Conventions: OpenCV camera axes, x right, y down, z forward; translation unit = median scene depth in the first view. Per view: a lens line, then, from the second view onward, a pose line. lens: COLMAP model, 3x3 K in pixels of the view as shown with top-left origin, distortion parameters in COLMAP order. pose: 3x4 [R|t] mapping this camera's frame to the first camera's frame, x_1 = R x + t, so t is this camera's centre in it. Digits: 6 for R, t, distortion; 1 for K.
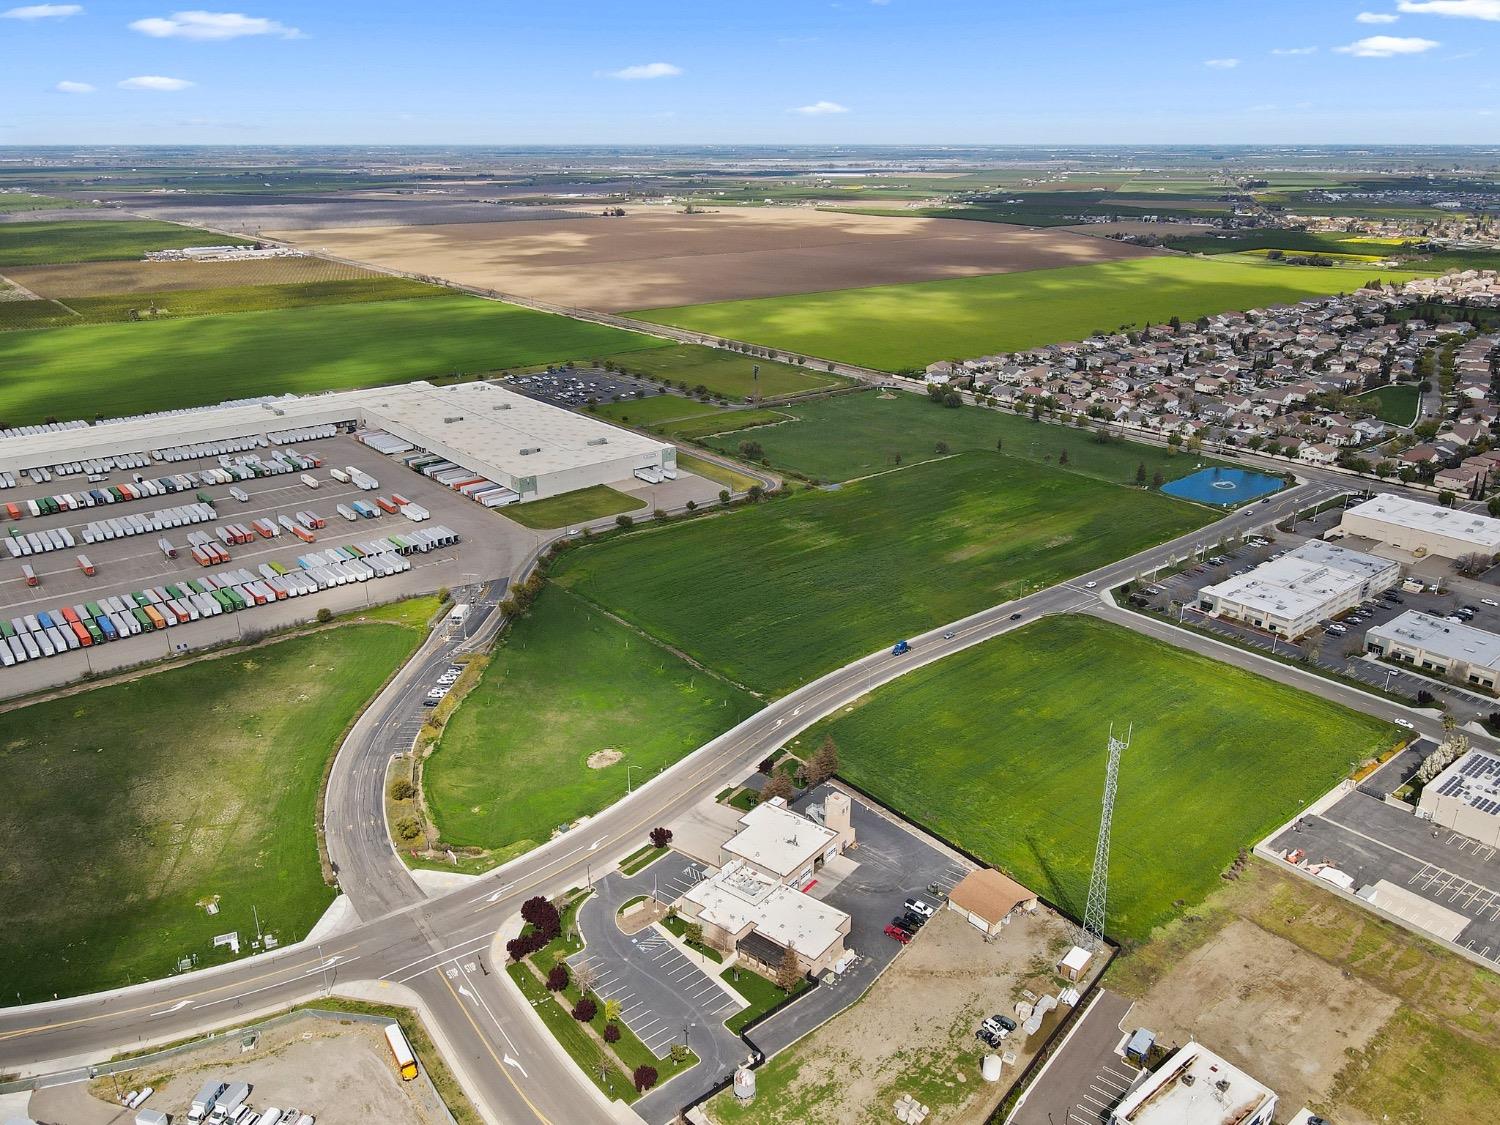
lens RADIAL K [[1107.7, 0, 744.1], [0, 1107.7, 569.9], [0, 0, 1]] dist [0.012372, 0.011074]
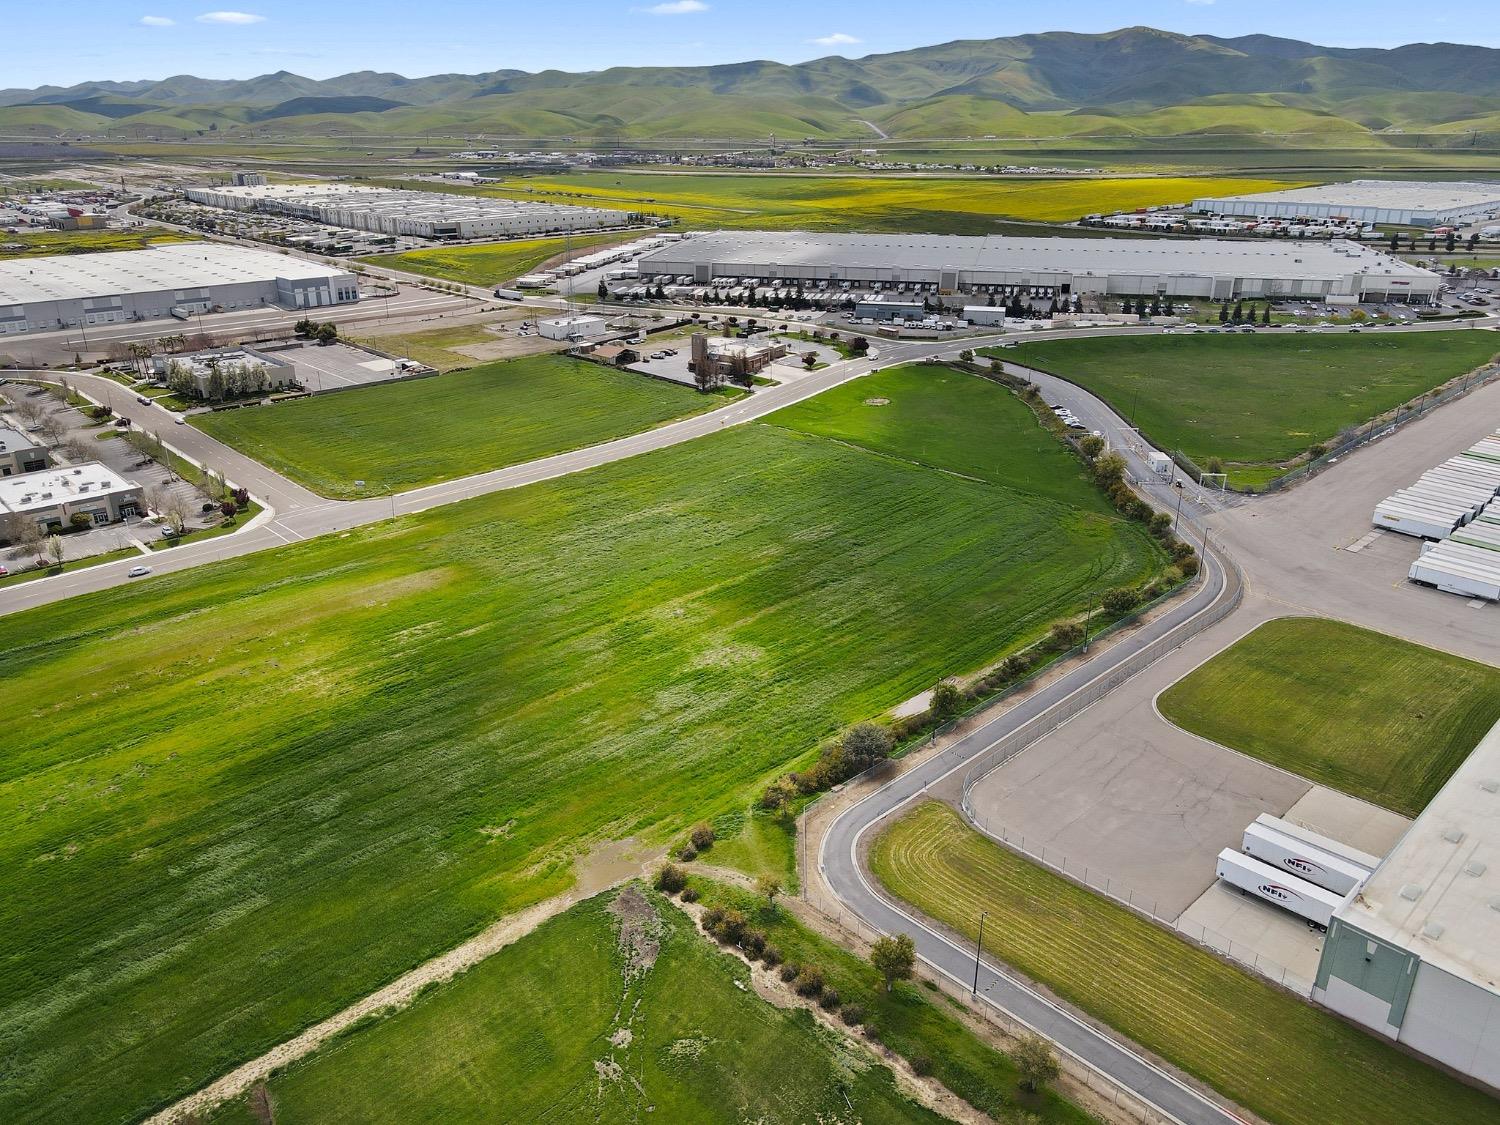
lens RADIAL K [[1101.1, 0, 741.5], [0, 1101.1, 555.0], [0, 0, 1]] dist [-0.005402, 0.040512]
pose [[-0.997689, 0.025175, -0.063110, 0.077969], [-0.024711, 0.730778, 0.682168, -0.385018], [0.063293, 0.682151, -0.728467, 1.406092]]
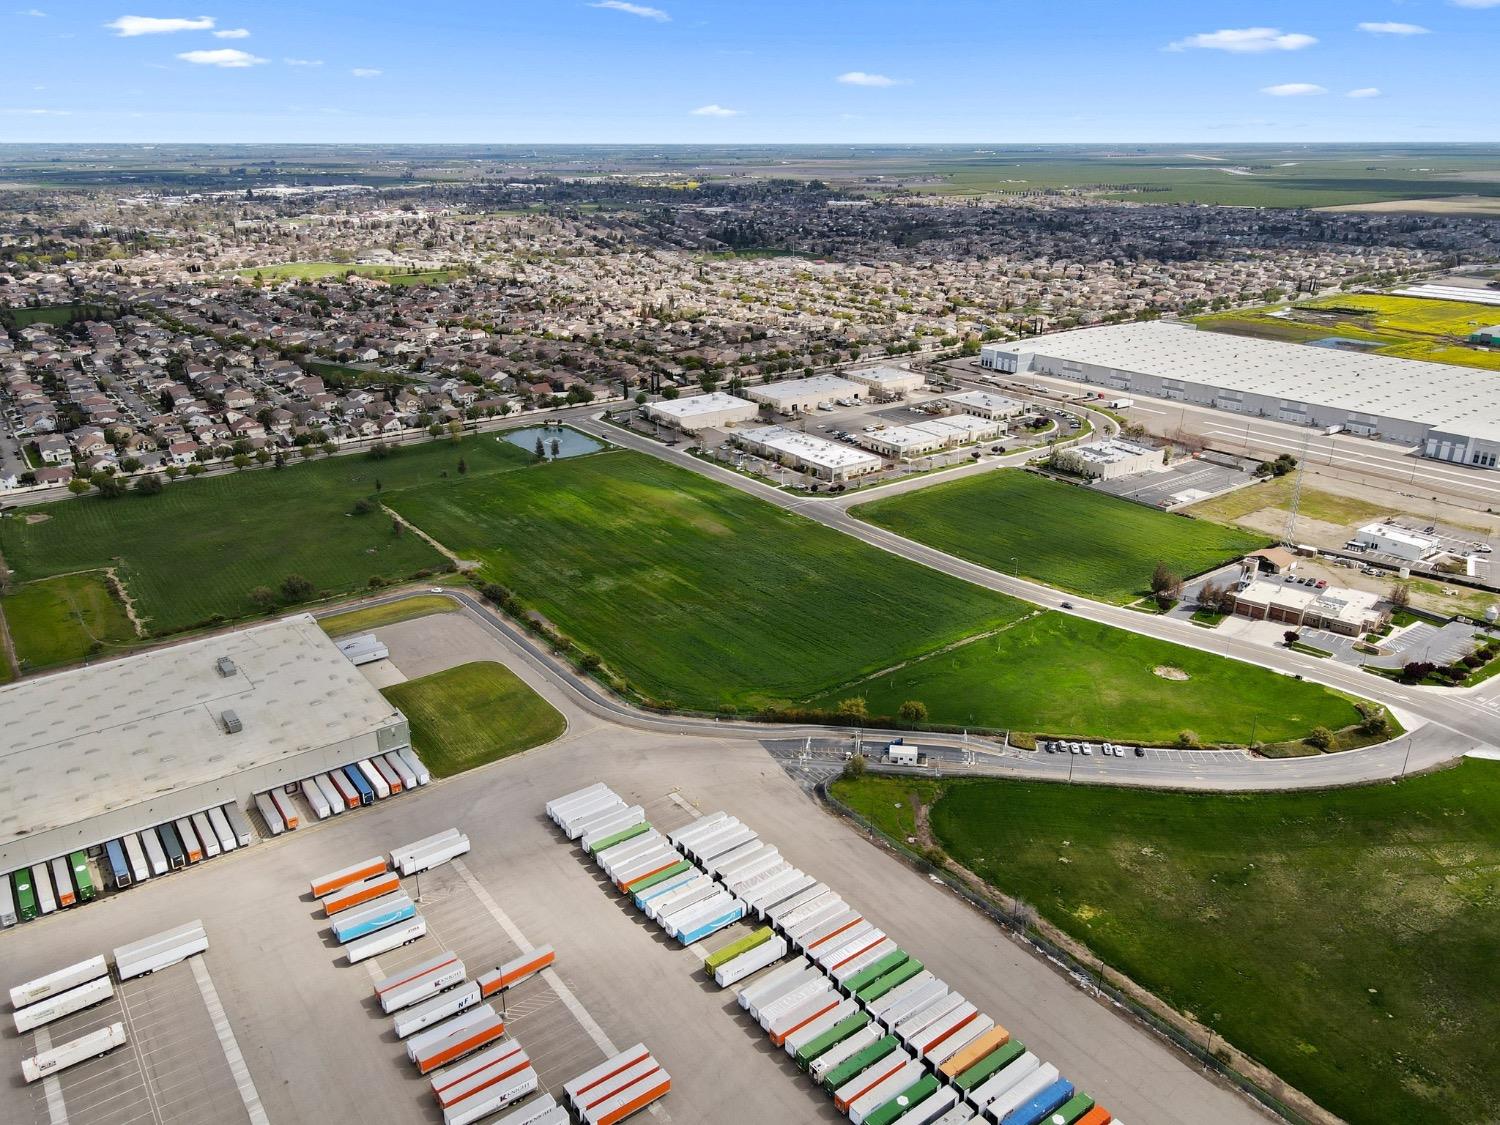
lens RADIAL K [[1101.1, 0, 741.5], [0, 1101.1, 555.0], [0, 0, 1]] dist [-0.005402, 0.040512]
pose [[0.054150, -0.355925, 0.932945, -0.820321], [0.365364, 0.876587, 0.313217, -0.321834], [-0.929289, 0.323903, 0.177509, 0.815175]]
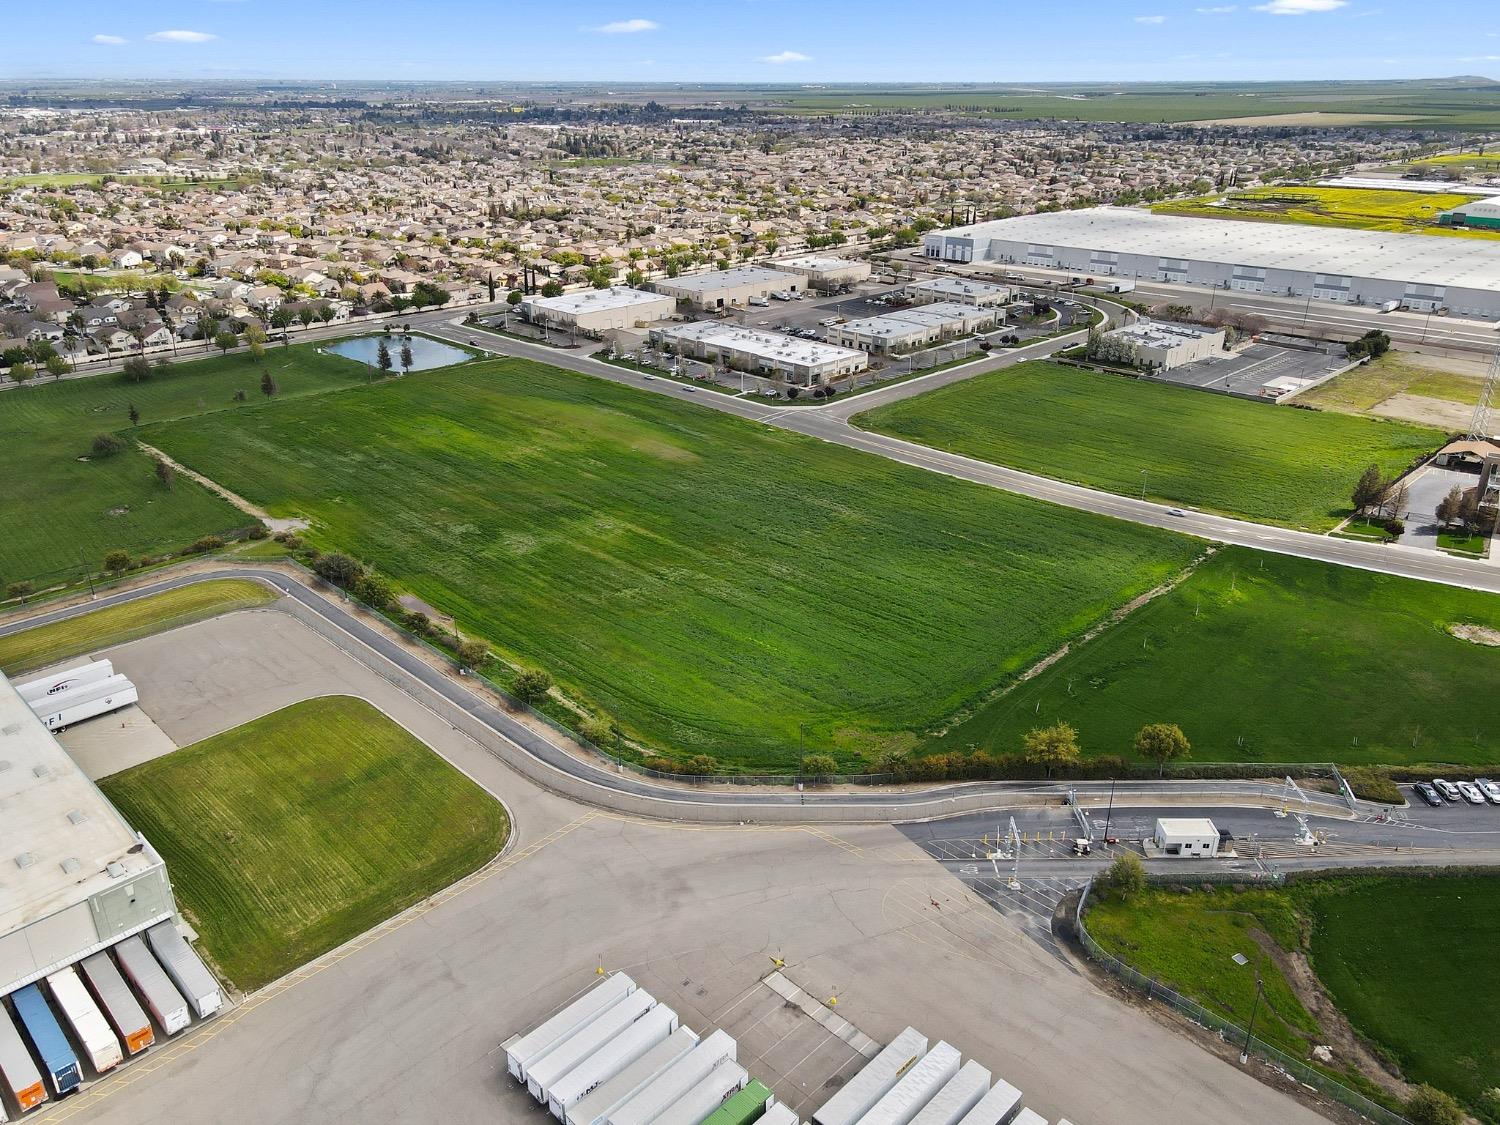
lens RADIAL K [[1107.7, 0, 744.1], [0, 1107.7, 569.9], [0, 0, 1]] dist [0.012372, 0.011074]
pose [[-0.097852, -0.405757, 0.908728, -0.499907], [0.361473, 0.836258, 0.412322, -0.233396], [-0.927234, 0.368827, 0.064841, 0.959353]]
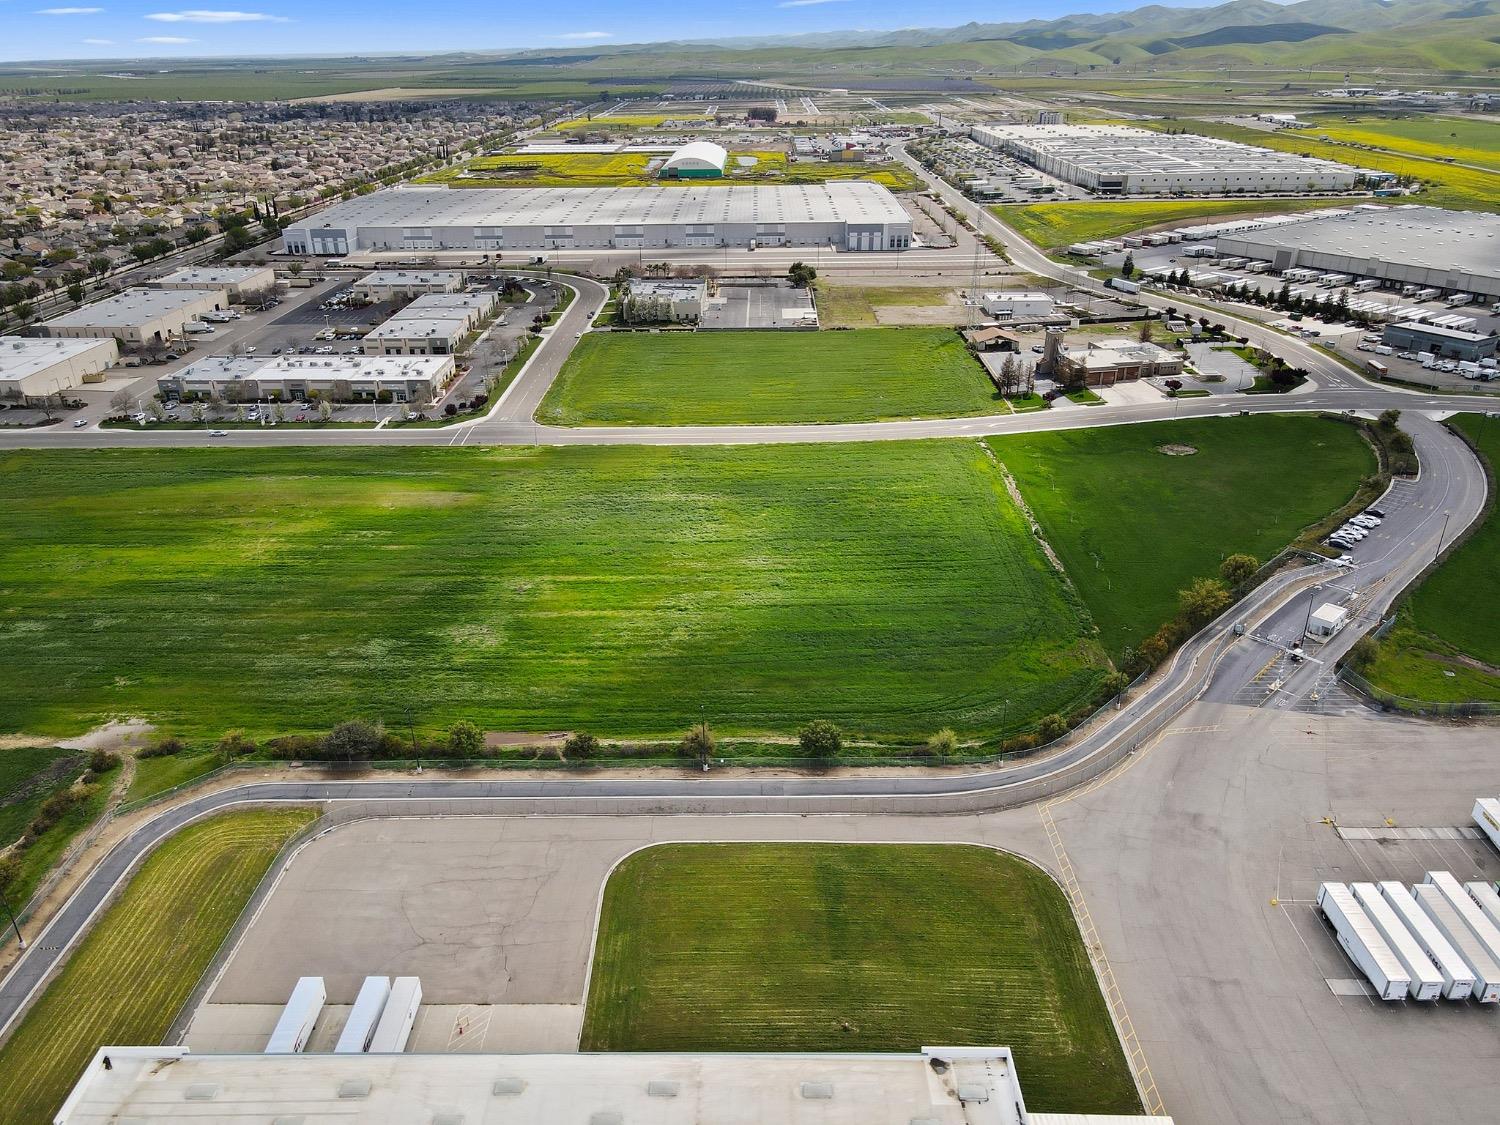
lens RADIAL K [[1101.1, 0, 741.5], [0, 1101.1, 555.0], [0, 0, 1]] dist [-0.005402, 0.040512]
pose [[-0.762861, -0.264895, 0.589808, -0.306196], [0.242815, 0.728075, 0.641052, -0.348309], [-0.599236, 0.632248, -0.491100, 1.246298]]
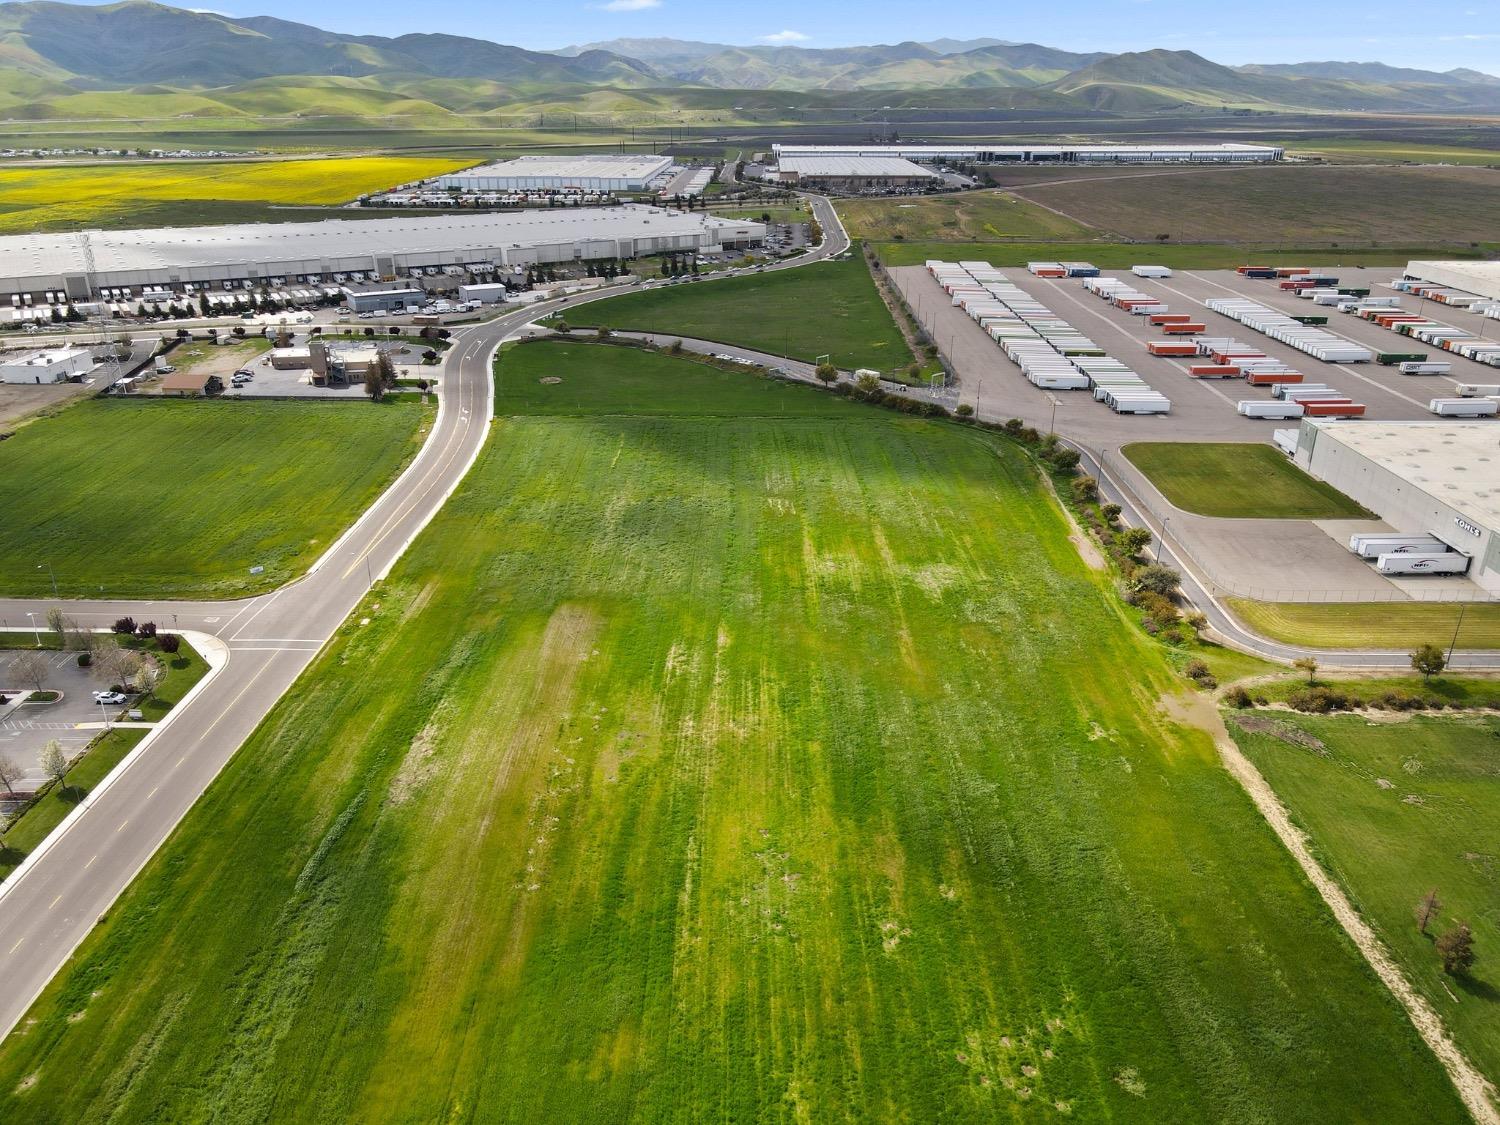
lens RADIAL K [[1101.1, 0, 741.5], [0, 1101.1, 555.0], [0, 0, 1]] dist [-0.005402, 0.040512]
pose [[-0.652636, 0.287823, -0.700874, 0.465479], [-0.278059, 0.769506, 0.574929, -0.317775], [0.704804, 0.570104, -0.422176, 1.247846]]
